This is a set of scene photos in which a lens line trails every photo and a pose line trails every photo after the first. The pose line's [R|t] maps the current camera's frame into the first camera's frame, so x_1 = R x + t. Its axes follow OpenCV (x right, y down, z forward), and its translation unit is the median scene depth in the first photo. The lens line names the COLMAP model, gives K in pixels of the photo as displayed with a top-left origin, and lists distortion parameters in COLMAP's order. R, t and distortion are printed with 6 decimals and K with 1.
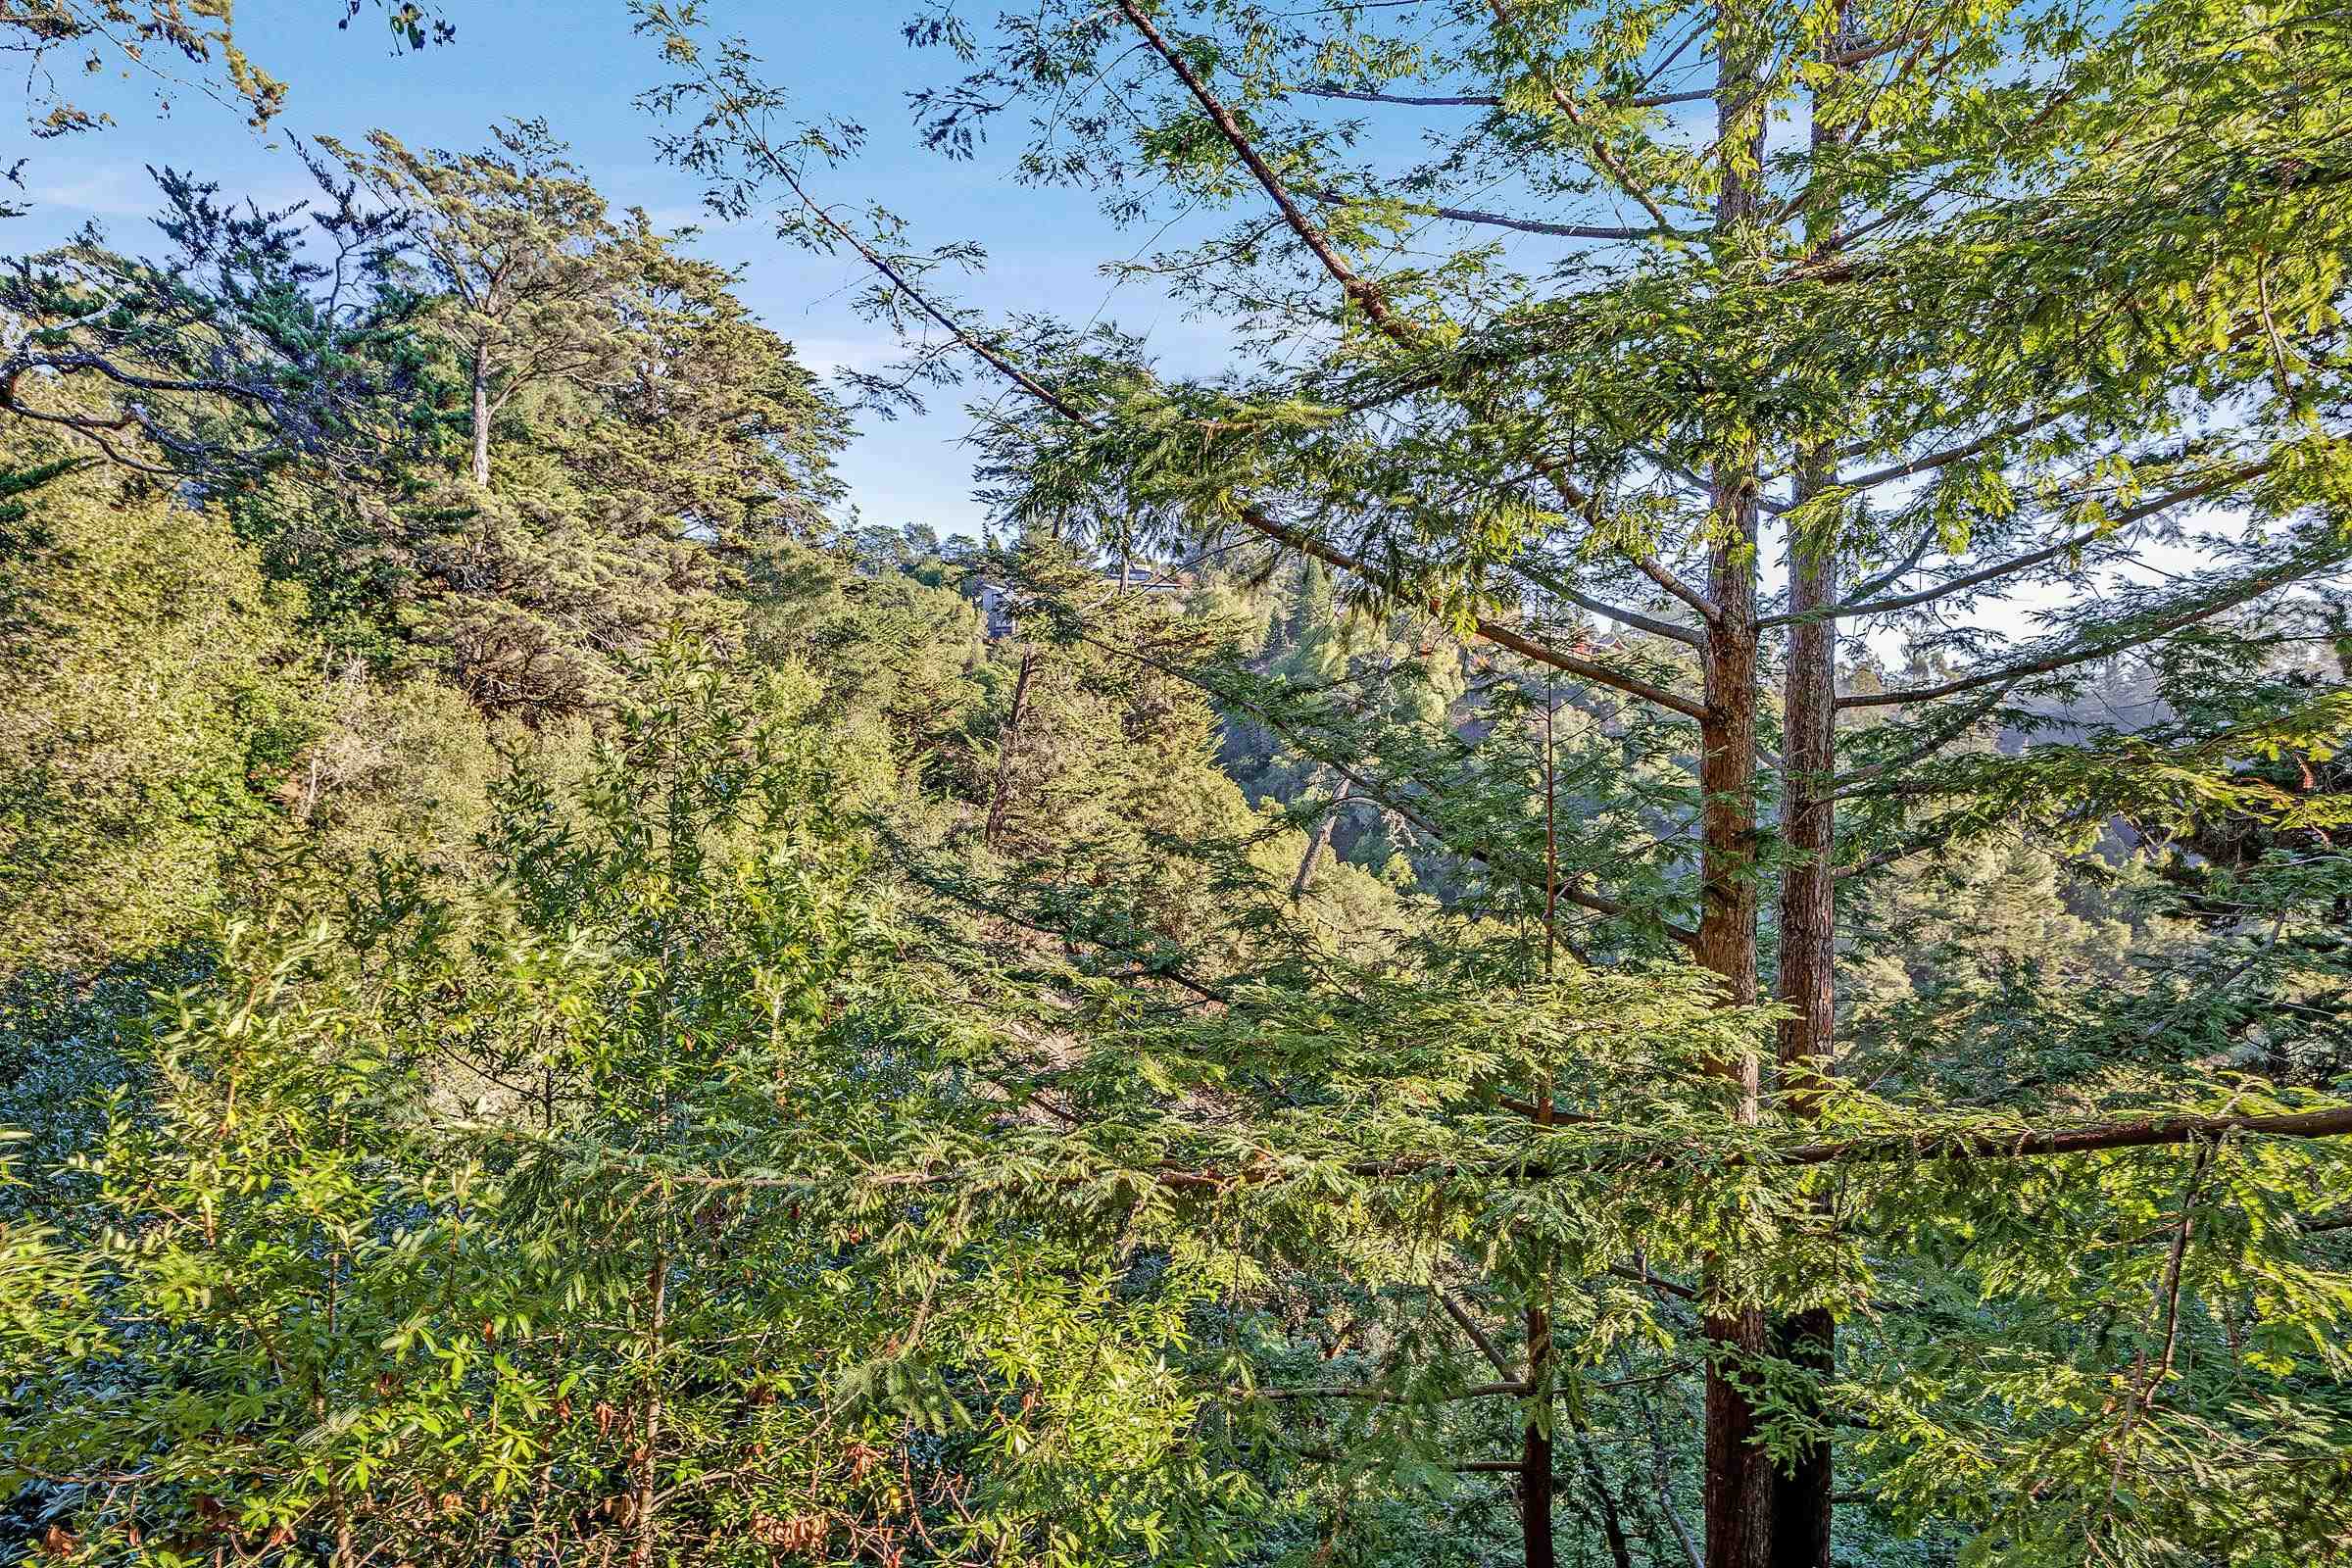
lens RADIAL K [[1204.8, 0, 1153.2], [0, 1204.8, 776.1], [0, 0, 1]] dist [0.003634, 0.000102]
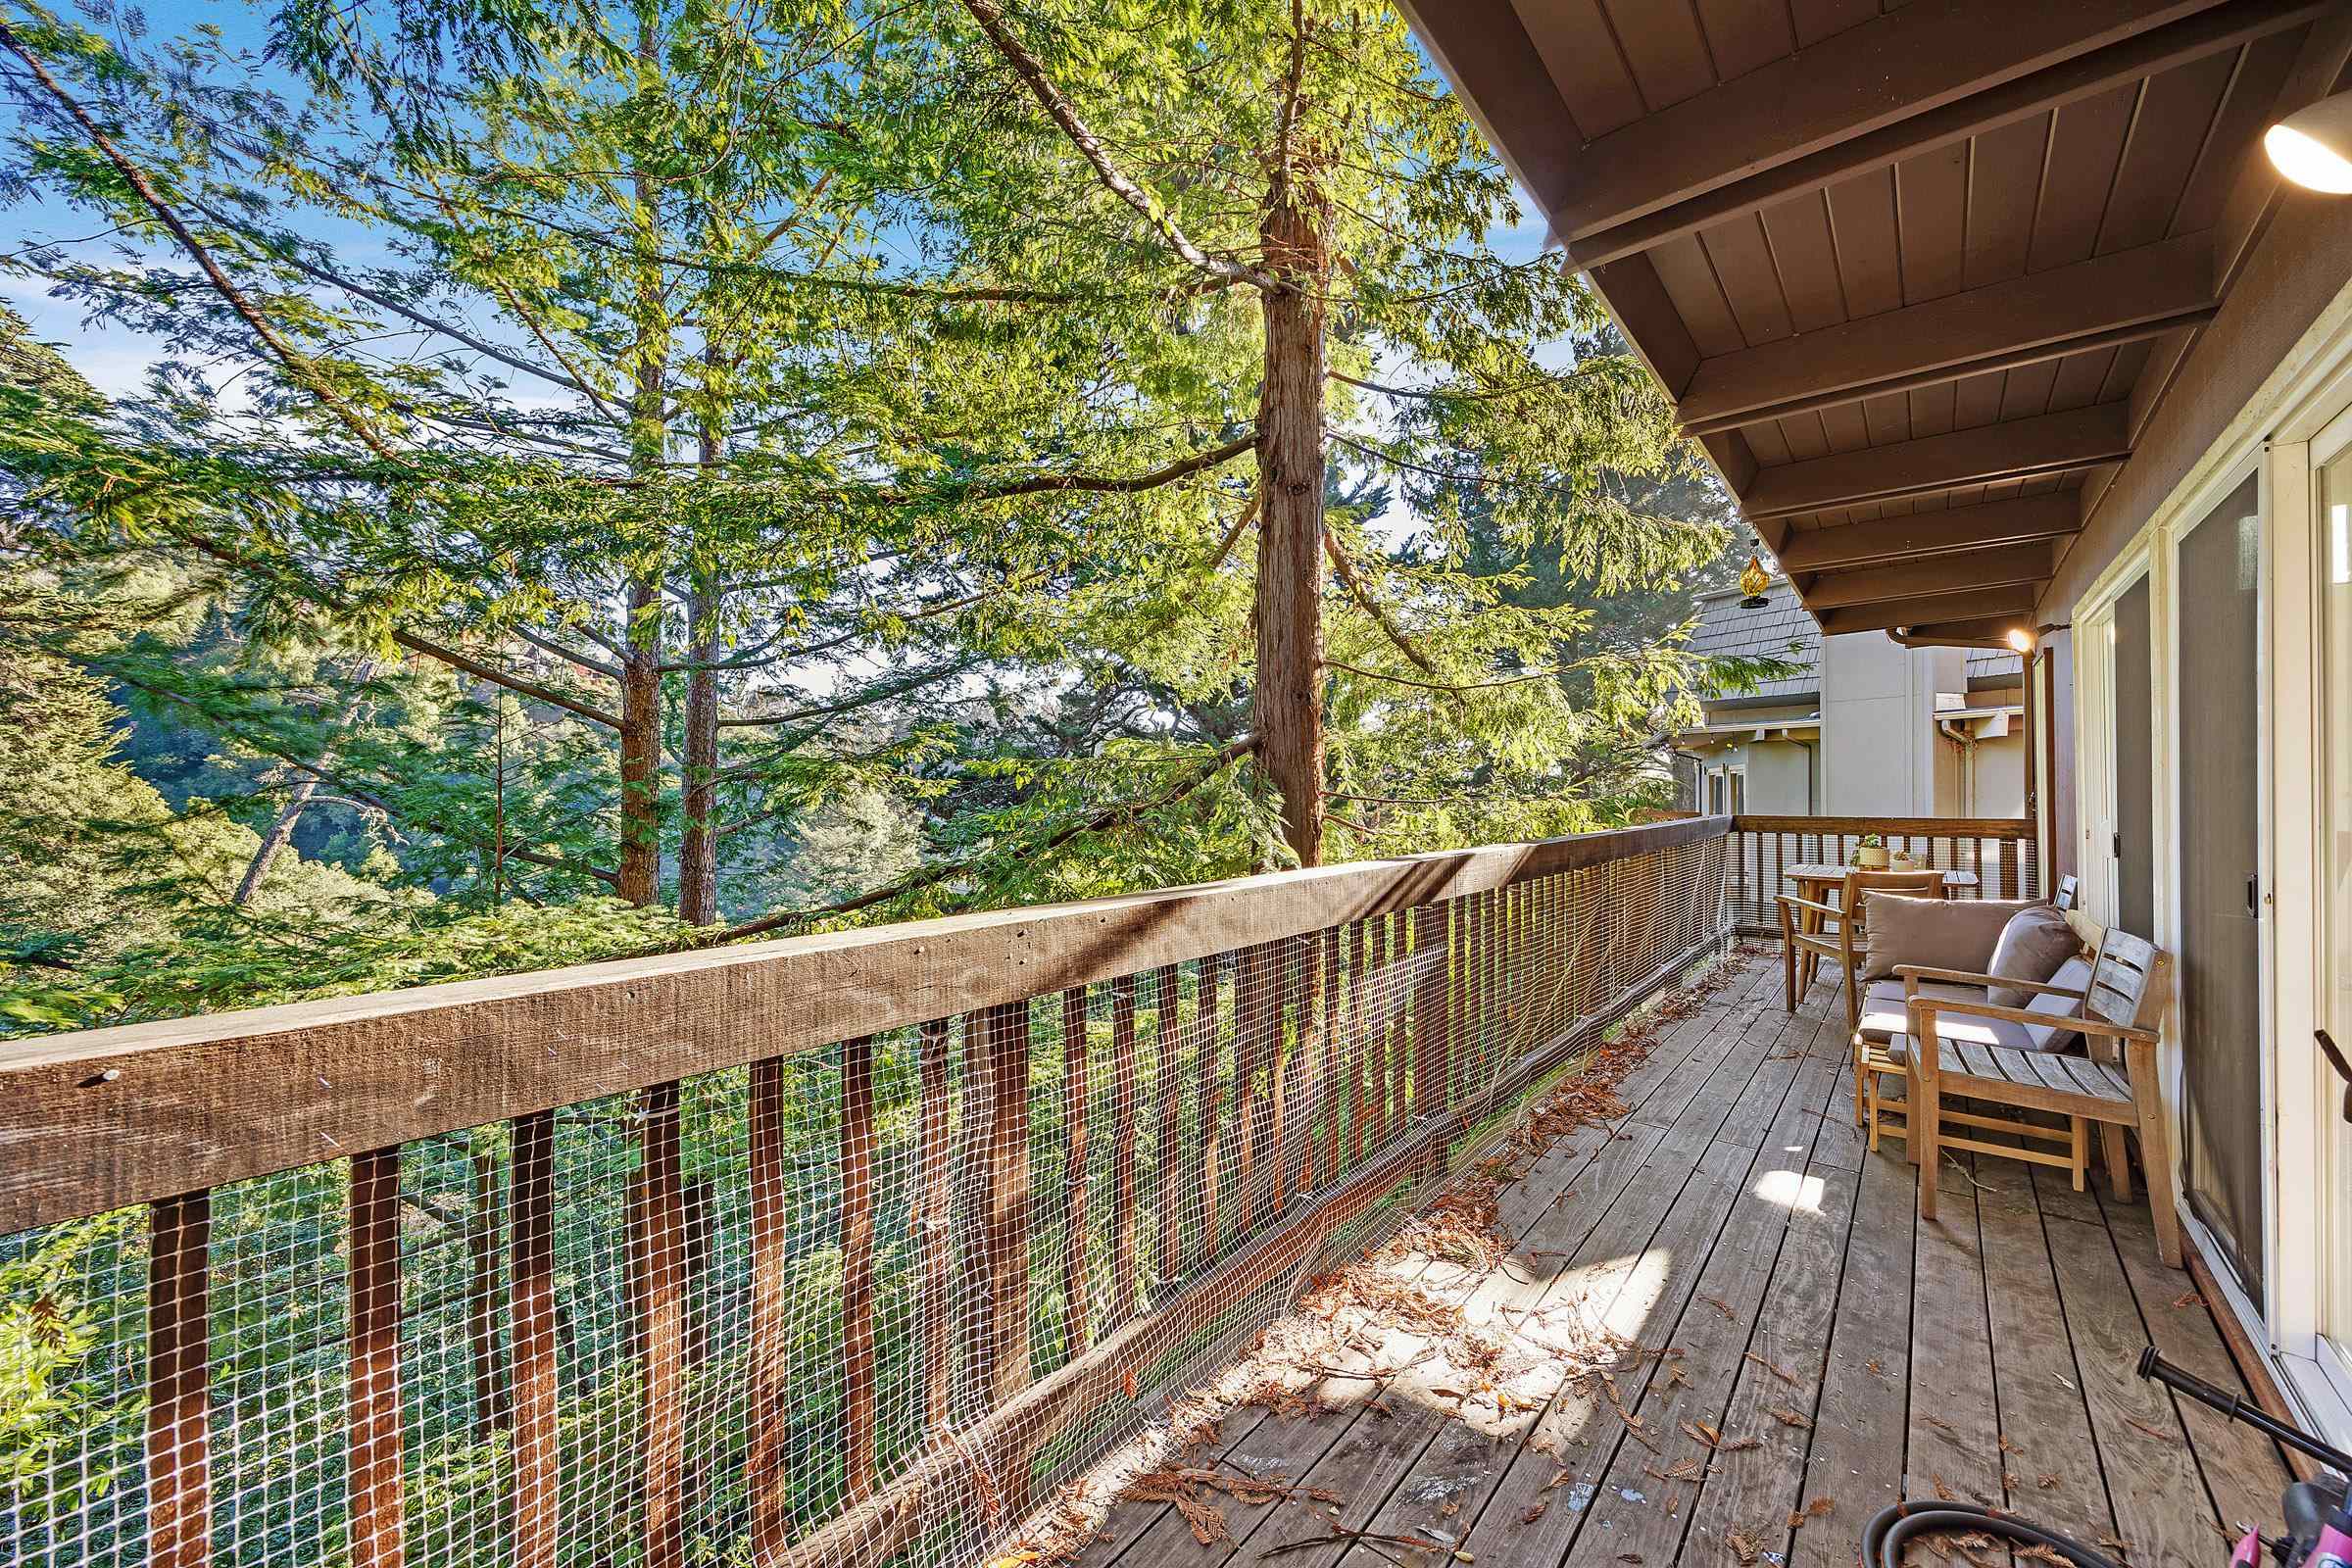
lens RADIAL K [[904.8, 0, 1161.8], [0, 904.8, 779.5], [0, 0, 1]] dist [0.002273, -0.000221]
pose [[0.614368, 0.004620, 0.789006, -0.011974], [-0.004115, 0.999988, -0.002651, 0.011764], [-0.789009, -0.001618, 0.614380, -0.157715]]
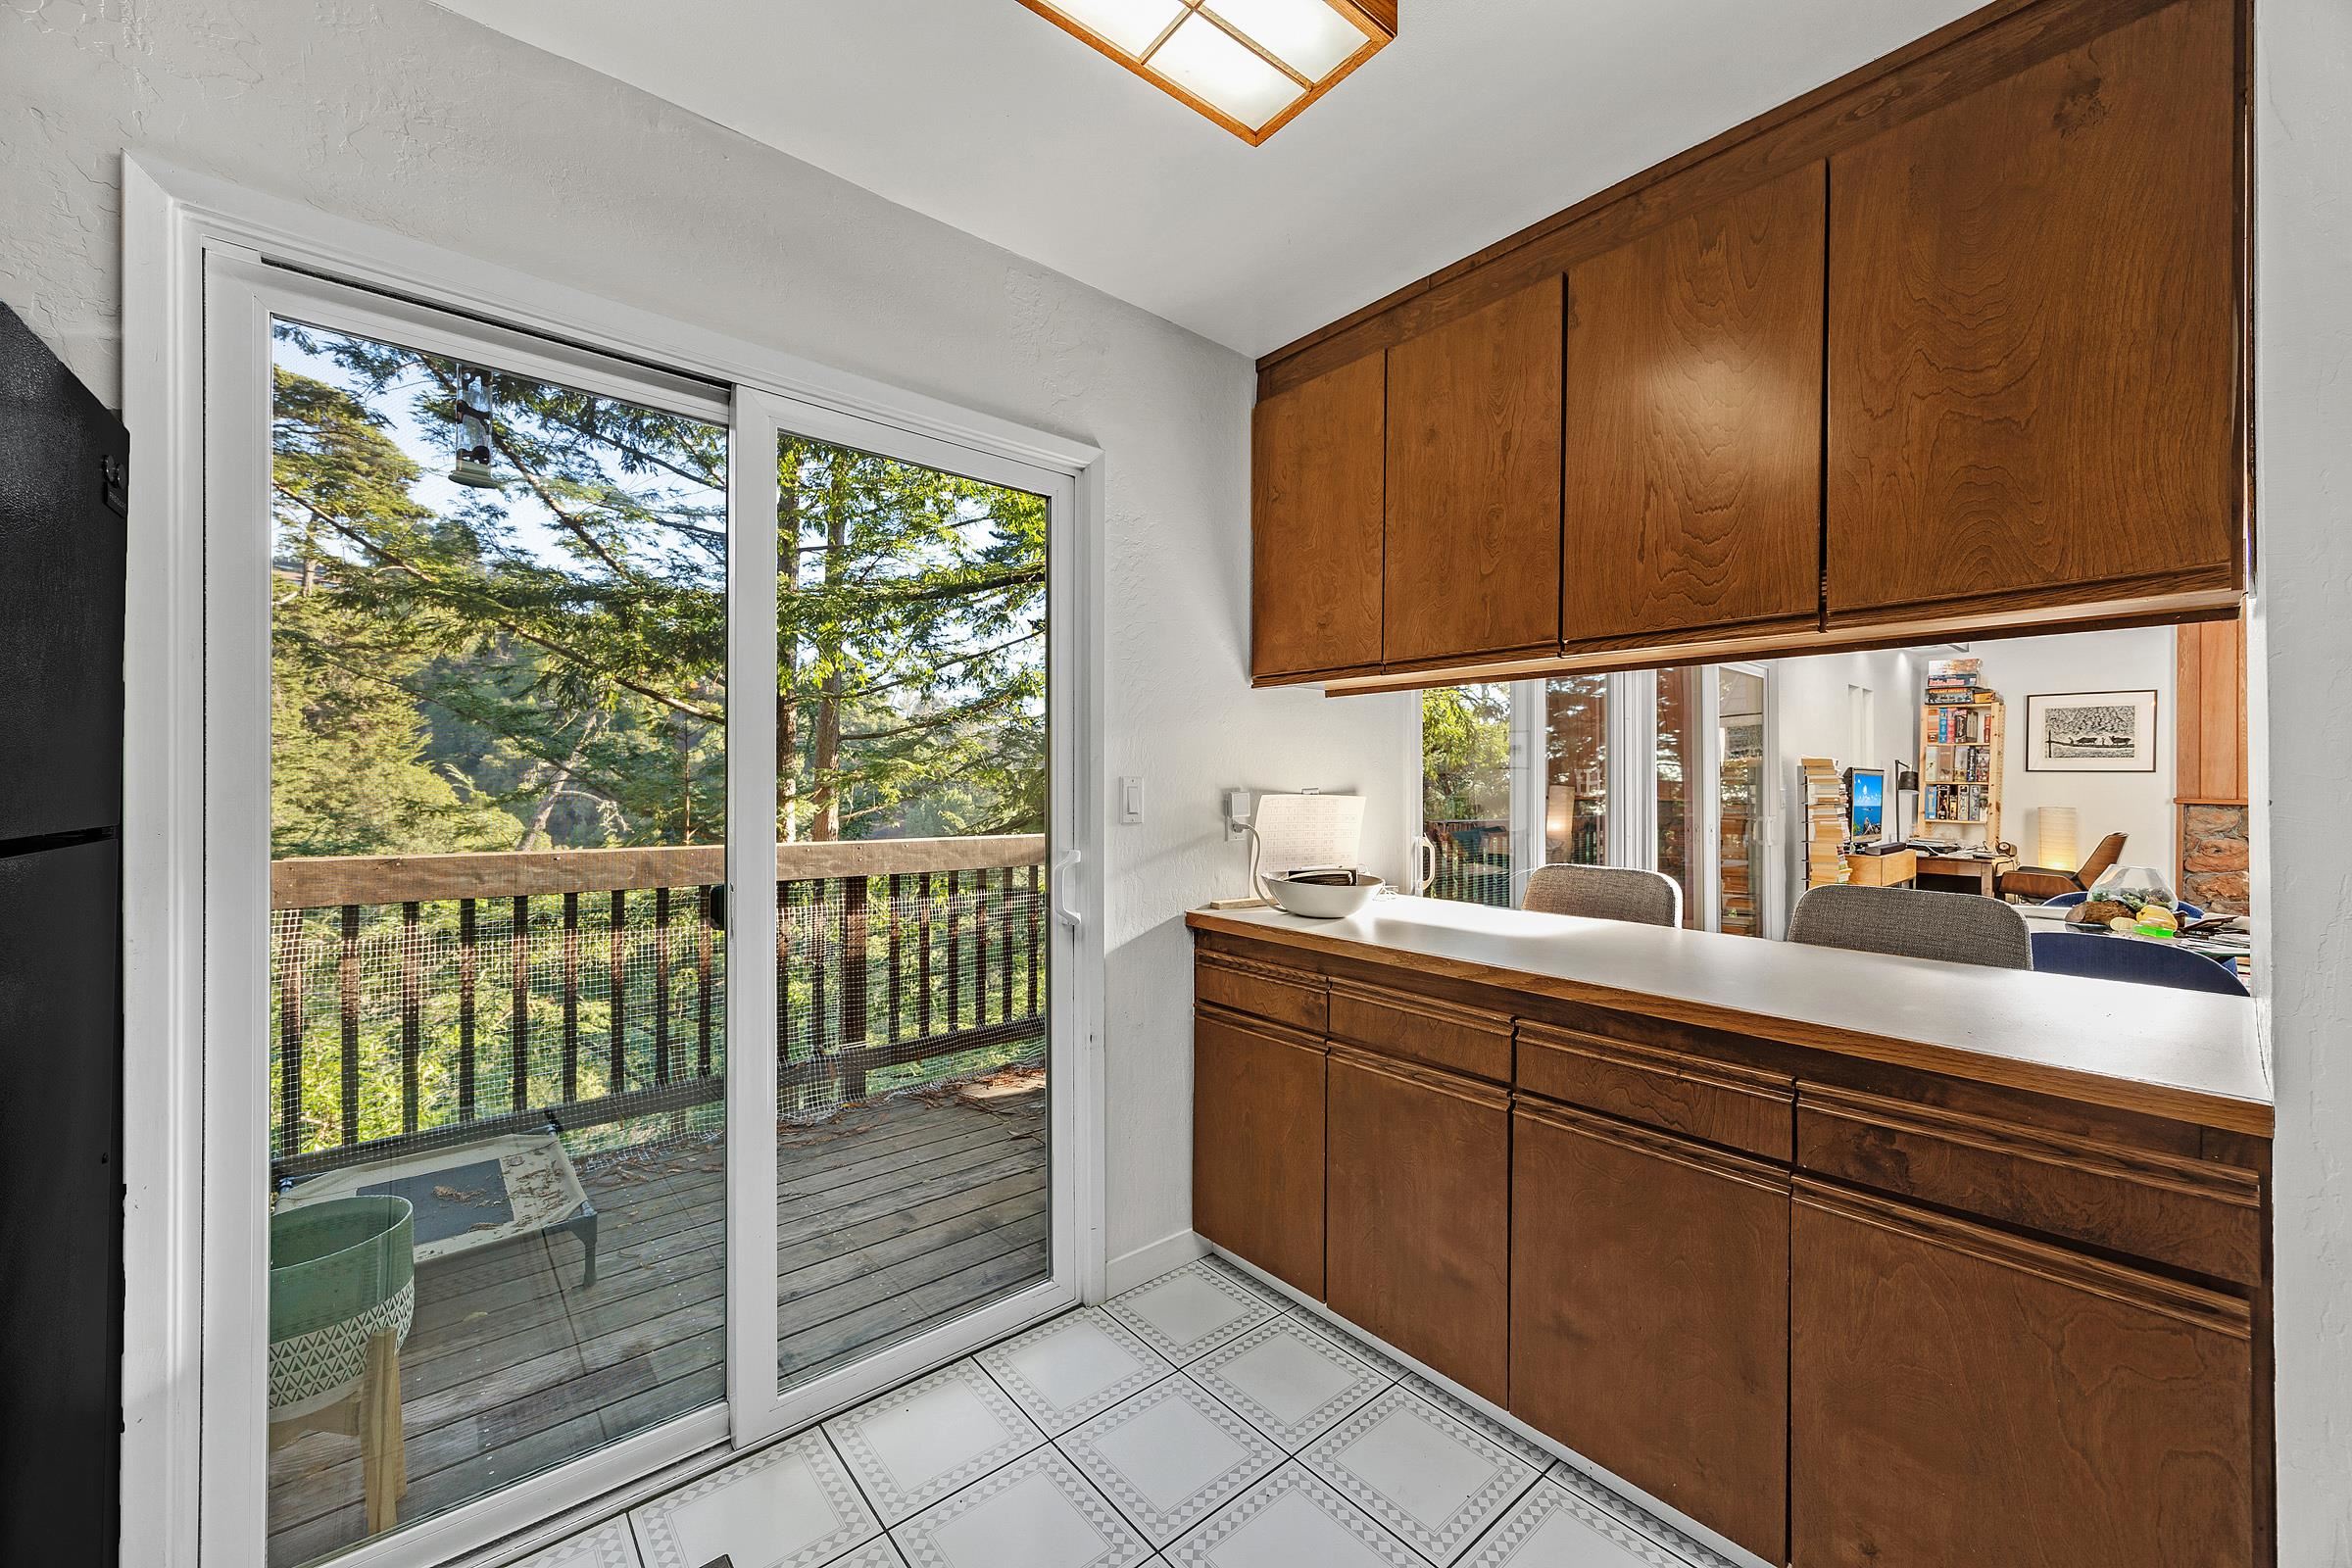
lens RADIAL K [[904.8, 0, 1178.3], [0, 904.8, 785.8], [0, 0, 1]] dist [0.002273, -0.000221]
pose [[0.727358, 0.007091, 0.686222, -0.073541], [-0.012582, 0.999916, 0.003004, 0.009328], [-0.686143, -0.010819, 0.727386, -0.455935]]
